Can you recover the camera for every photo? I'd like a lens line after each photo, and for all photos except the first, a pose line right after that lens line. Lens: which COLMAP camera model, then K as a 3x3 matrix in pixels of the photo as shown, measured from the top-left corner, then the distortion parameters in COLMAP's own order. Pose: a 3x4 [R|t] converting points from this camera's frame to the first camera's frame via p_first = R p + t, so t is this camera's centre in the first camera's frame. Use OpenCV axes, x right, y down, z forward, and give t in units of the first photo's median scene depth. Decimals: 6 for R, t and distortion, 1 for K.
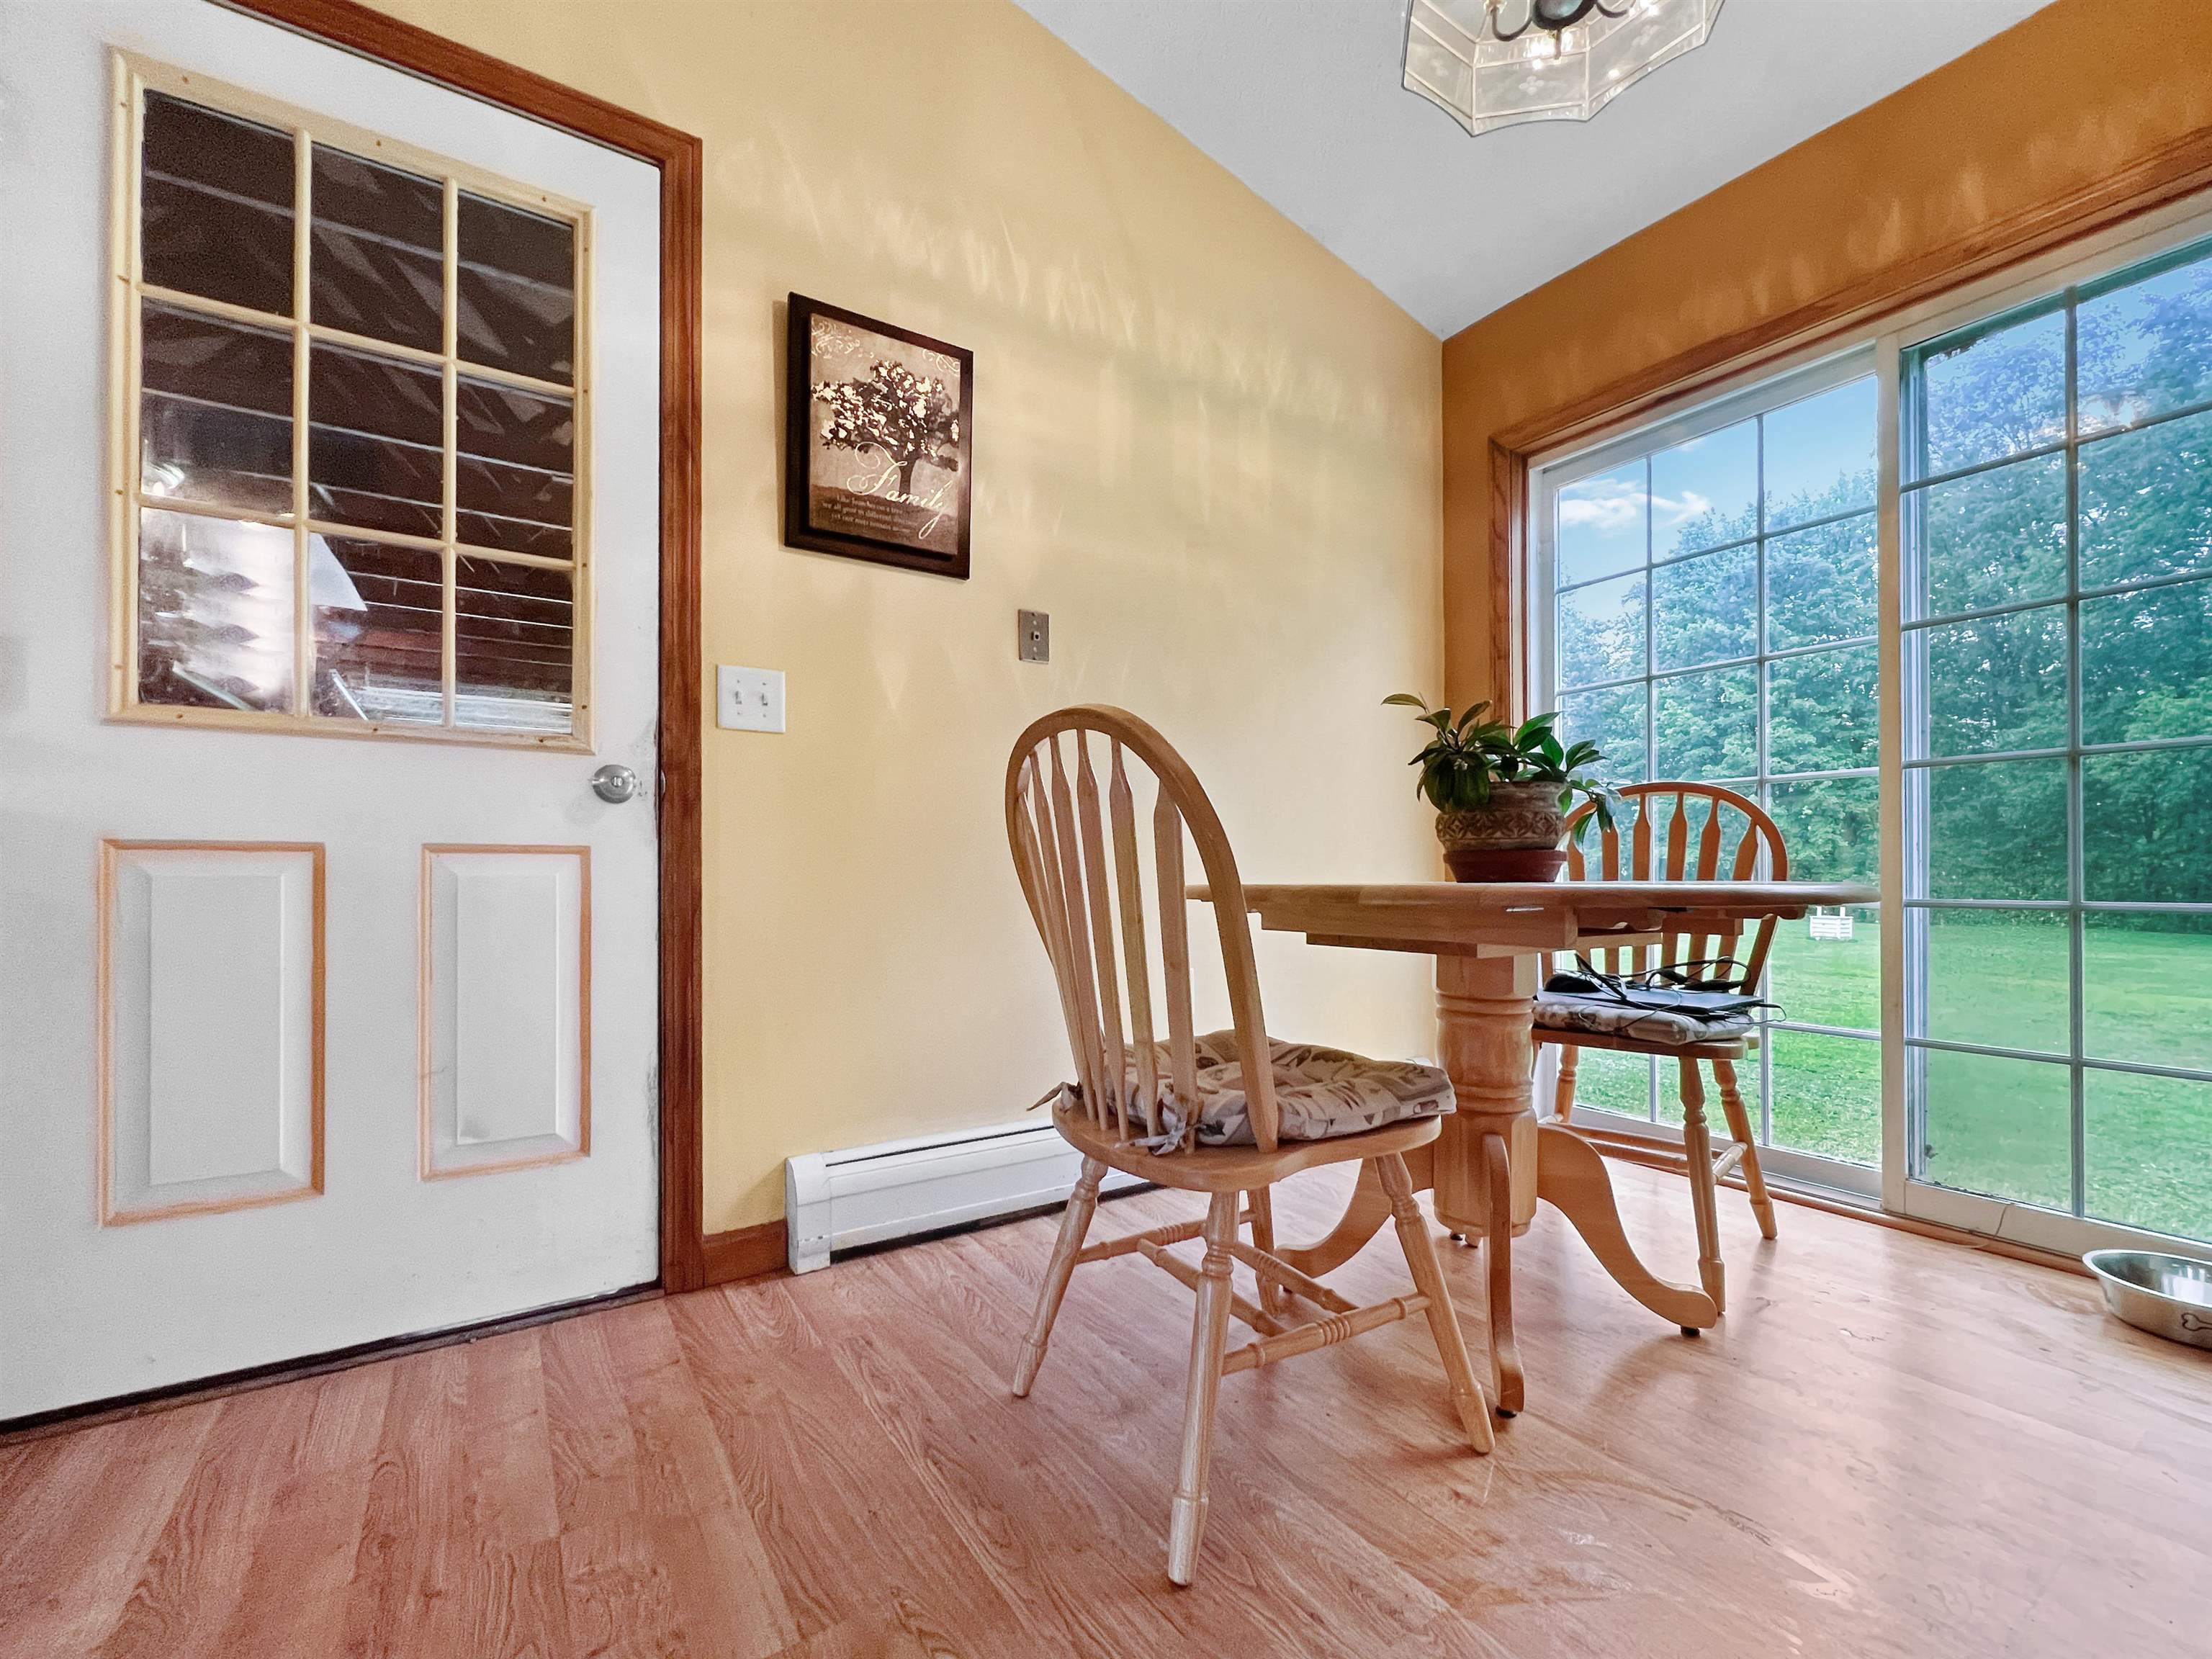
lens RADIAL K [[944.8, 0, 1106.1], [0, 944.8, 867.3], [0, 0, 1]] dist [-0.004979, -0.000054]
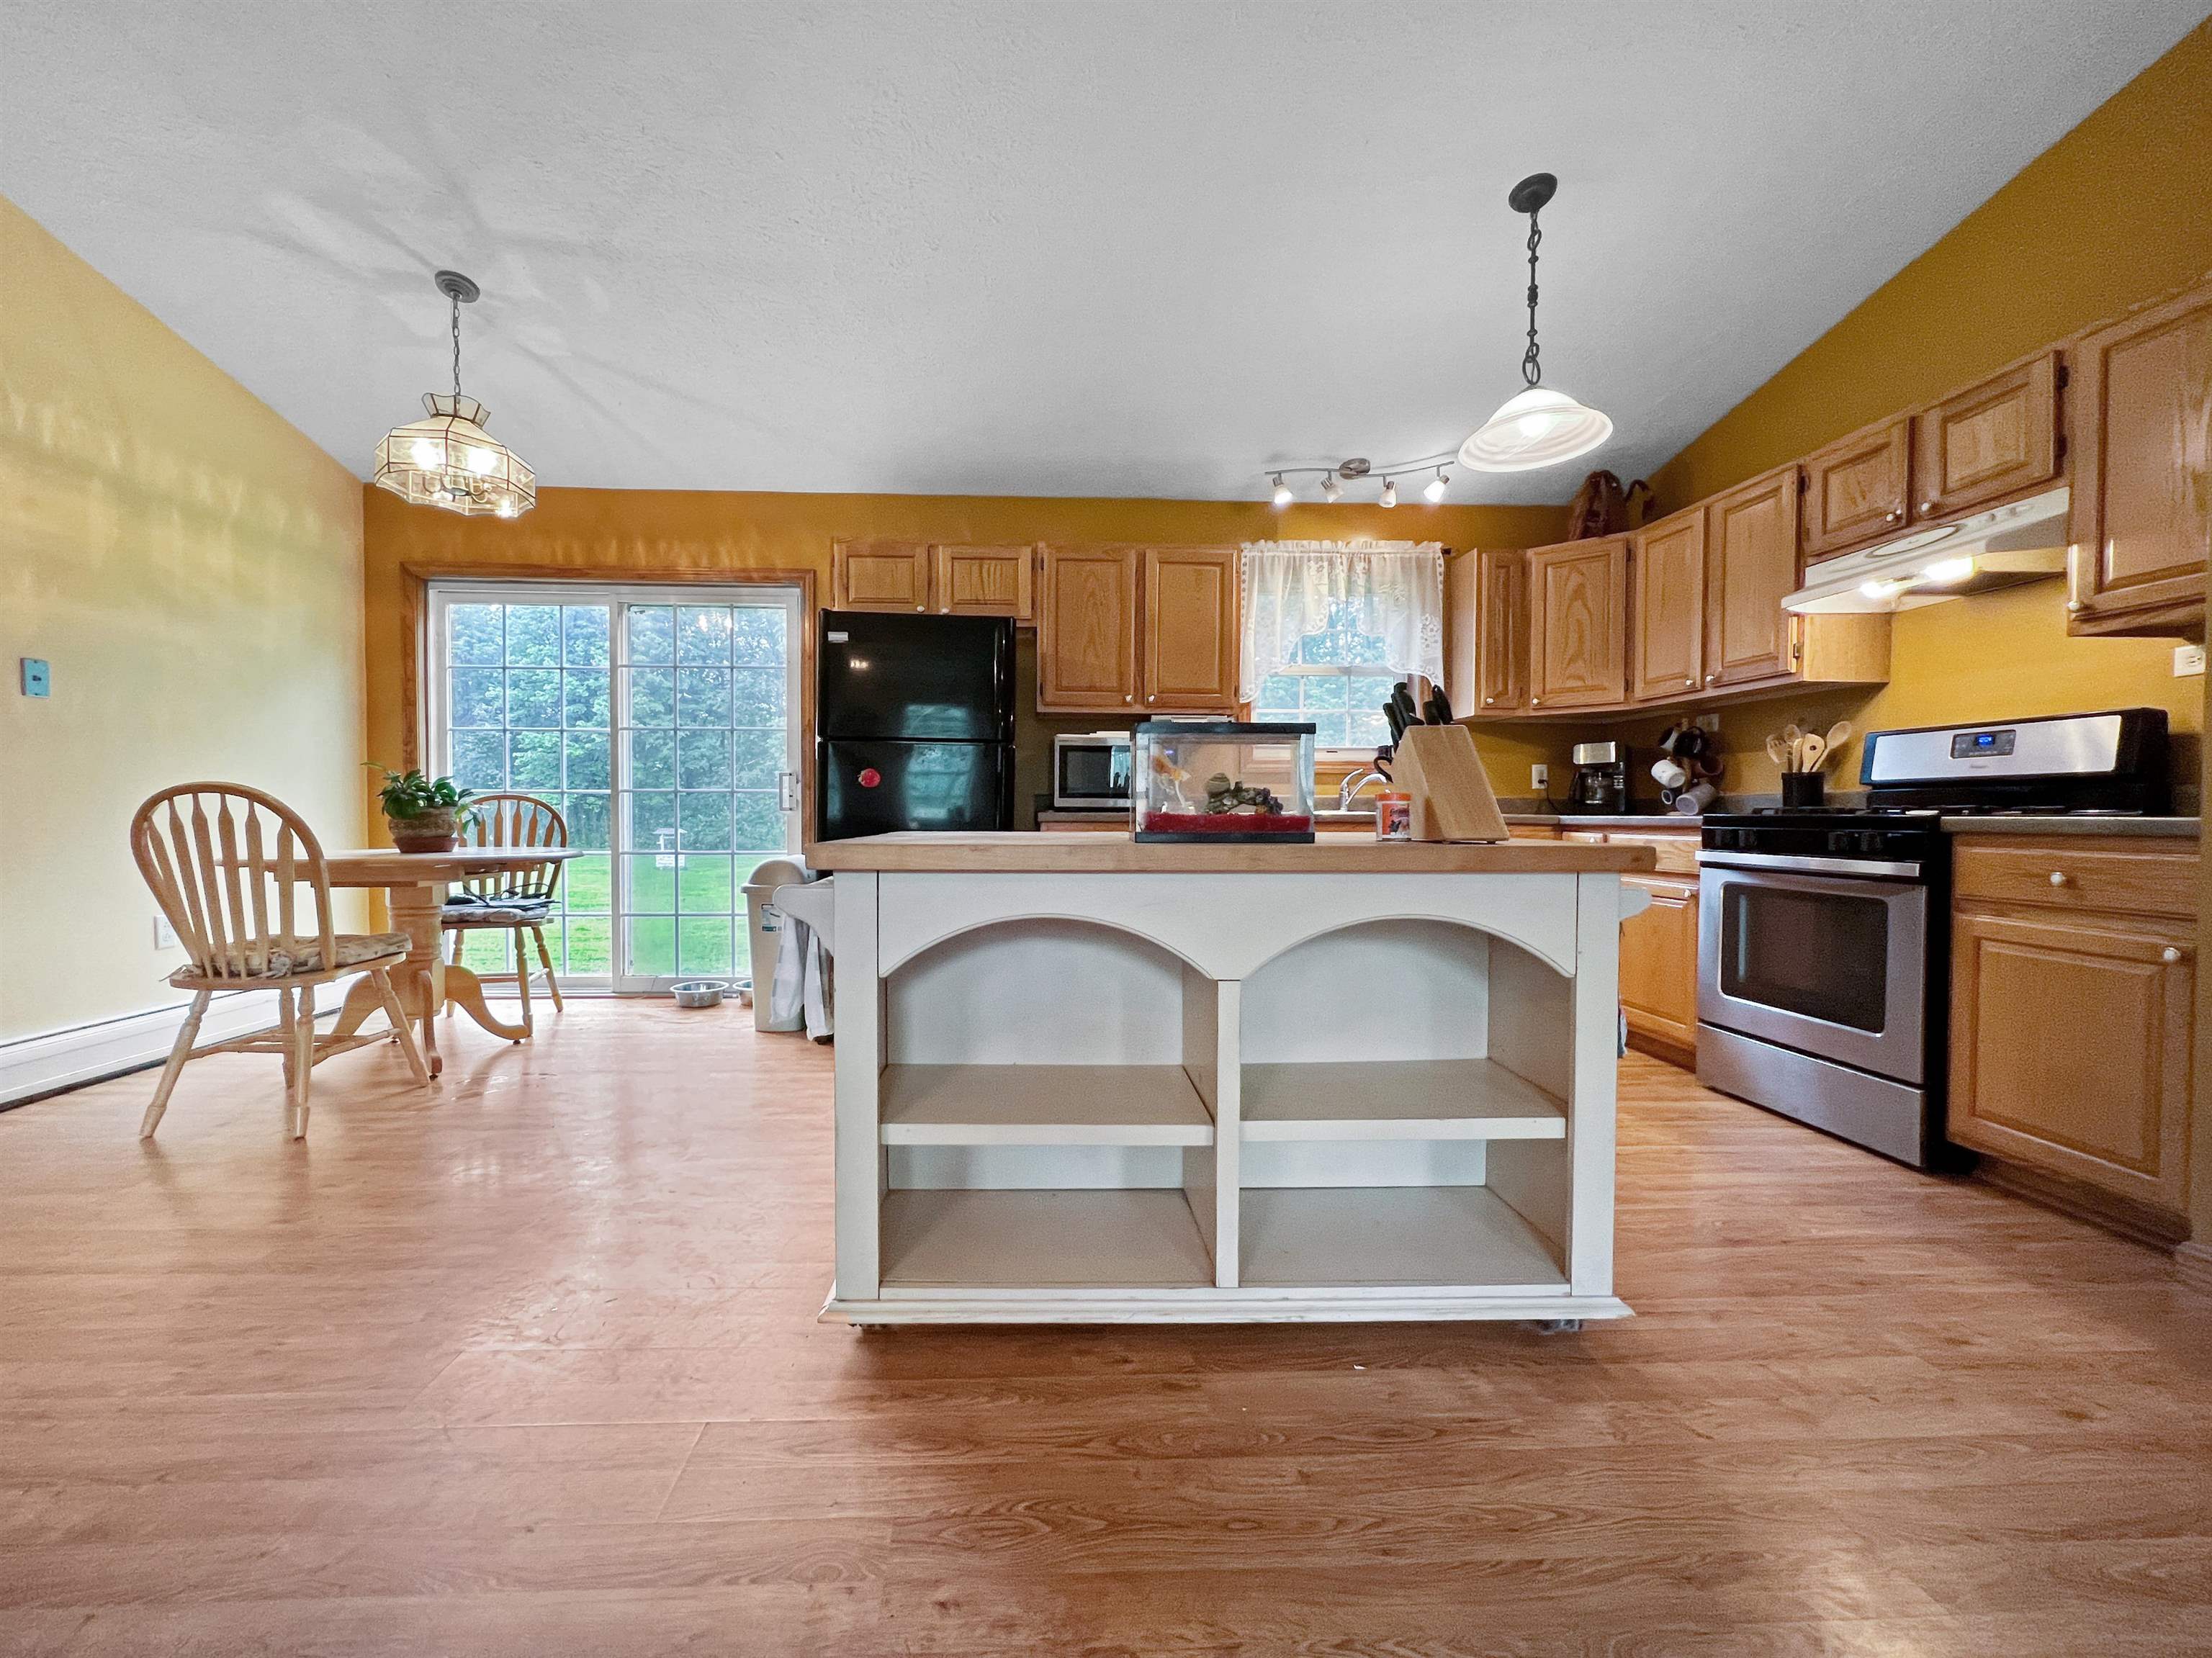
lens RADIAL K [[903.1, 0, 1054.3], [0, 903.1, 831.2], [0, 0, 1]] dist [-0.001729, -0.000554]
pose [[0.500046, -0.015334, 0.865863, -0.539932], [-0.006023, 0.999757, 0.021184, -0.070747], [-0.865978, -0.015808, 0.499832, -1.060309]]
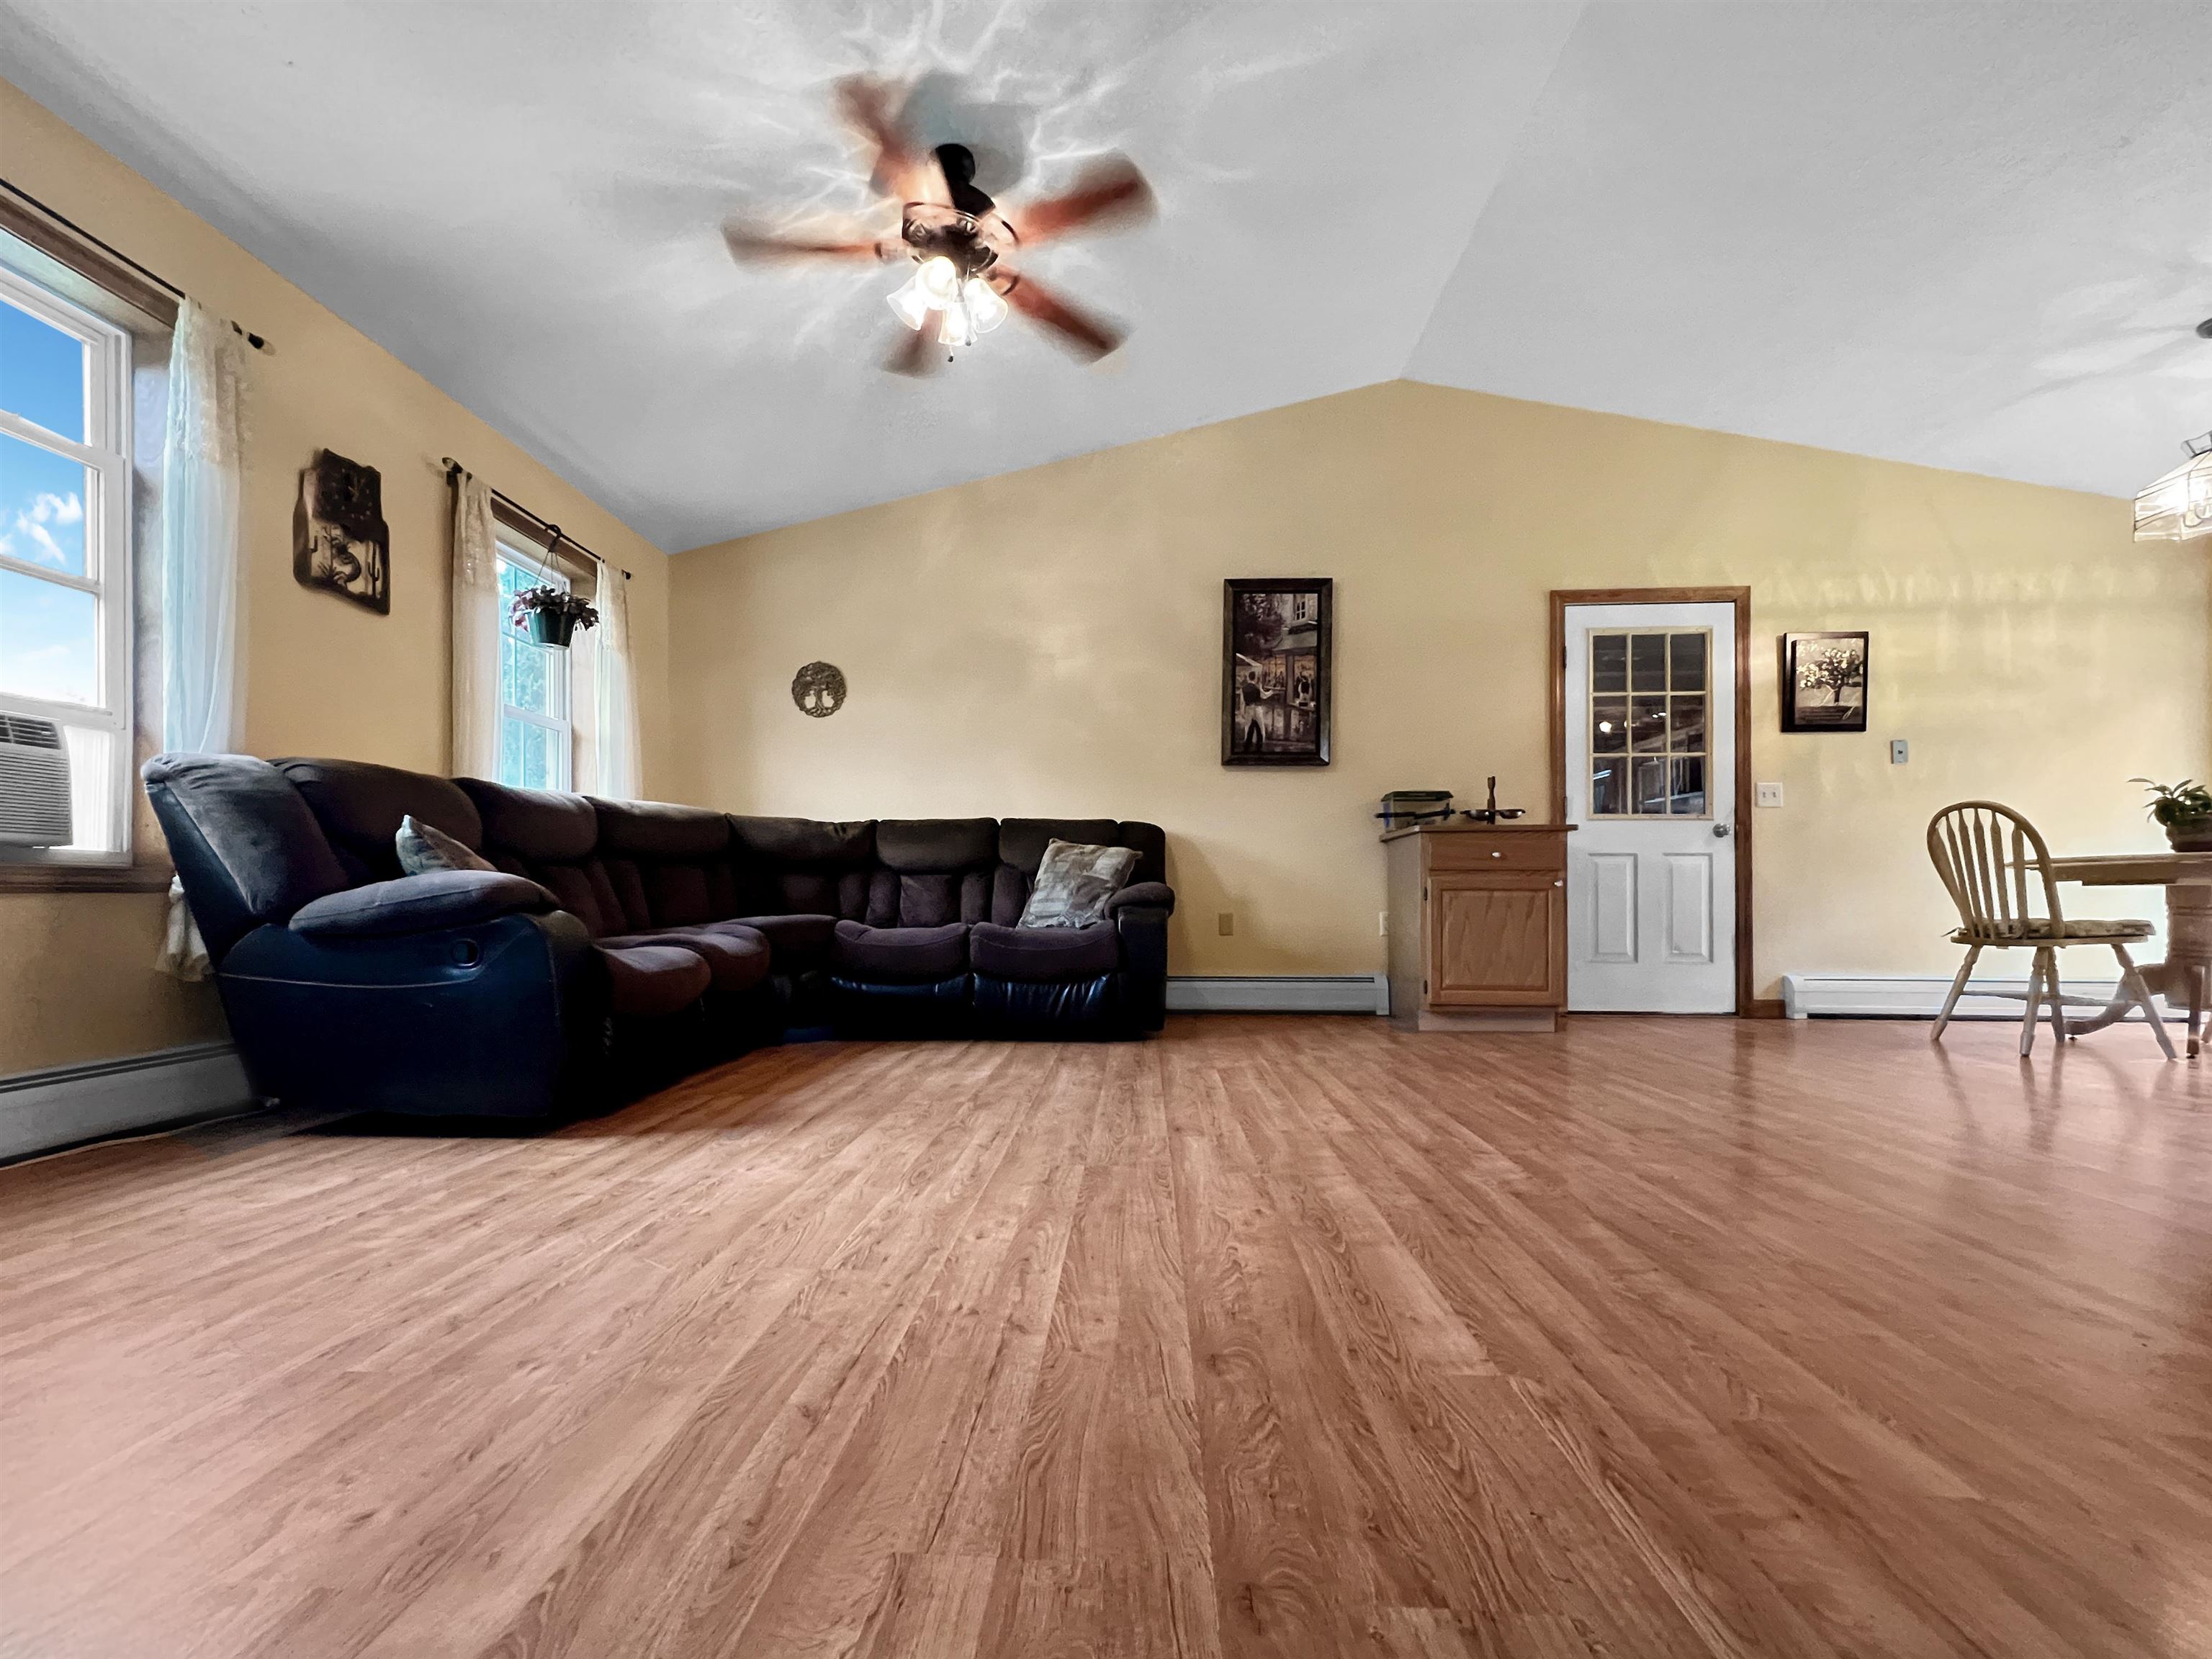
lens RADIAL K [[934.9, 0, 1116.0], [0, 934.9, 886.3], [0, 0, 1]] dist [0.021367, -0.000007]
pose [[0.821459, -0.006302, -0.570232, -0.358768], [-0.001111, 0.999919, -0.012651, 0.101893], [0.570266, 0.011025, 0.821386, -2.050924]]
